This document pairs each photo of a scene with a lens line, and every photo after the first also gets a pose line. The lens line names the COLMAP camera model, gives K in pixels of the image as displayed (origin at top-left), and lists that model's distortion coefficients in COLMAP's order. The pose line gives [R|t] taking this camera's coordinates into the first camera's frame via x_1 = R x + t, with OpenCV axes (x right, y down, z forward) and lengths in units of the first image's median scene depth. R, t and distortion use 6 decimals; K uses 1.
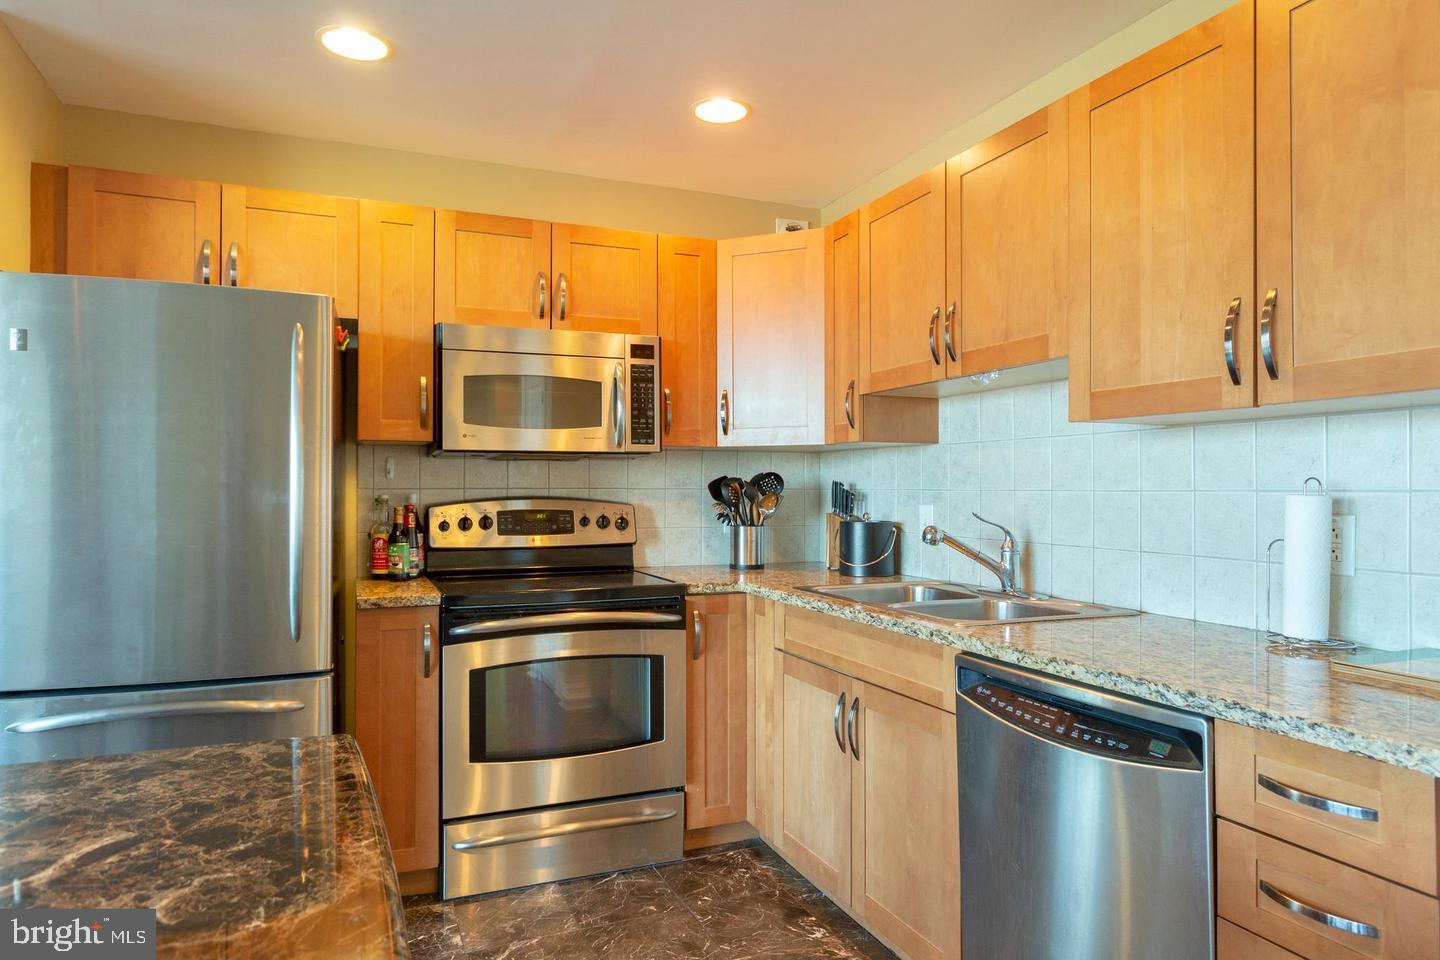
lens RADIAL K [[892.3, 0, 717.3], [0, 892.3, 492.1], [0, 0, 1]] dist [-0.004709, 0.000082]
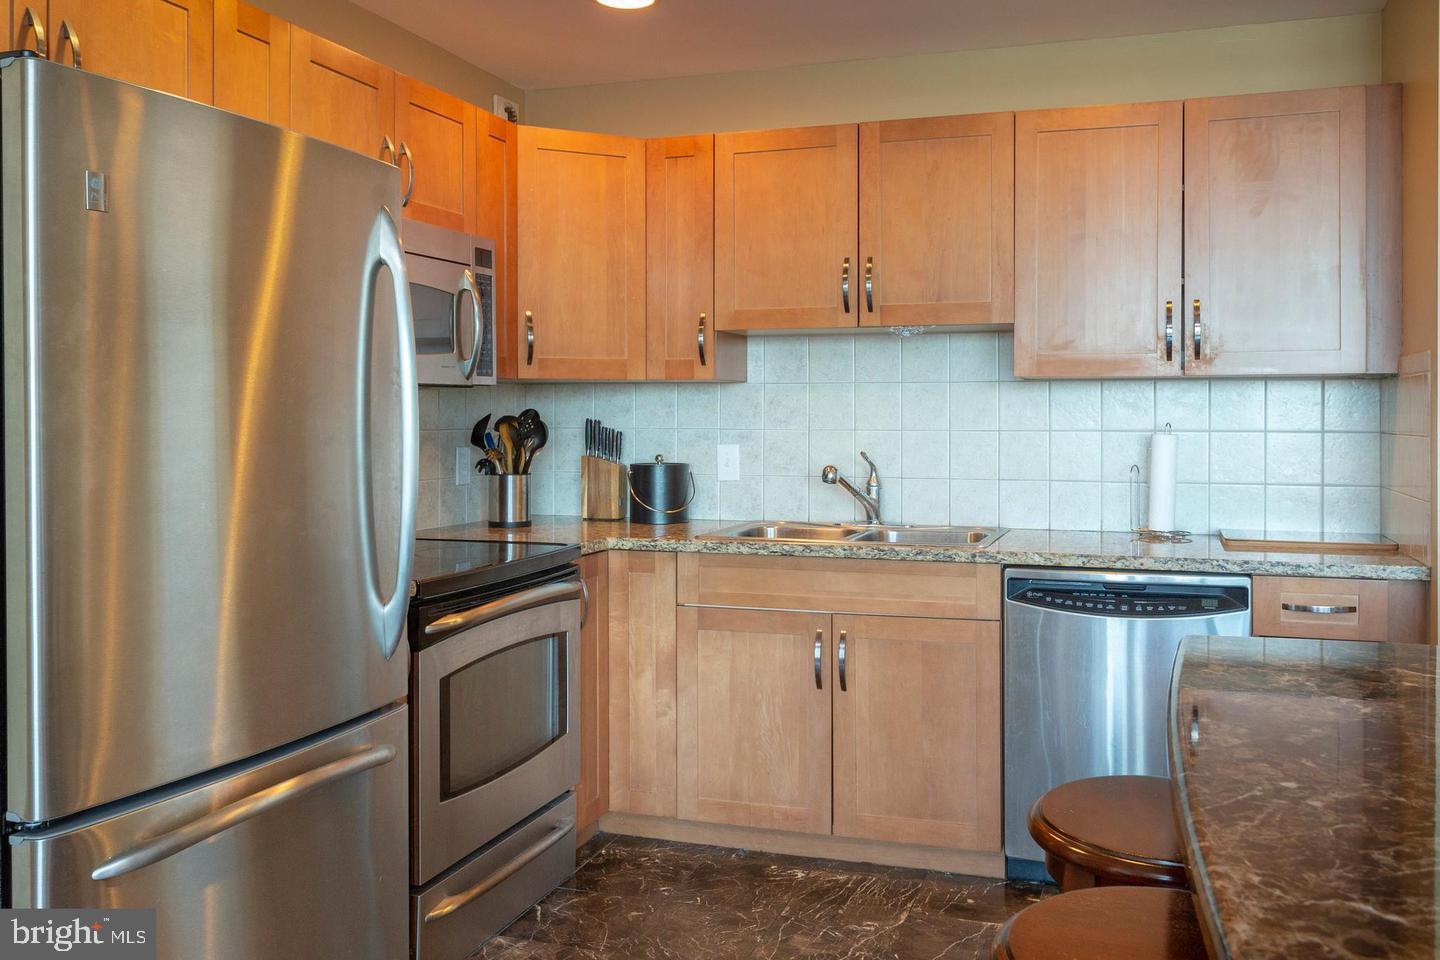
lens RADIAL K [[1271.6, 0, 724.3], [0, 1271.6, 428.2], [0, 0, 1]] dist [0.007841, 0.008906]
pose [[0.646383, -0.011694, 0.762923, -0.943145], [0.003454, 0.999917, 0.012401, -0.023408], [-0.763005, -0.005381, 0.646370, 0.126409]]
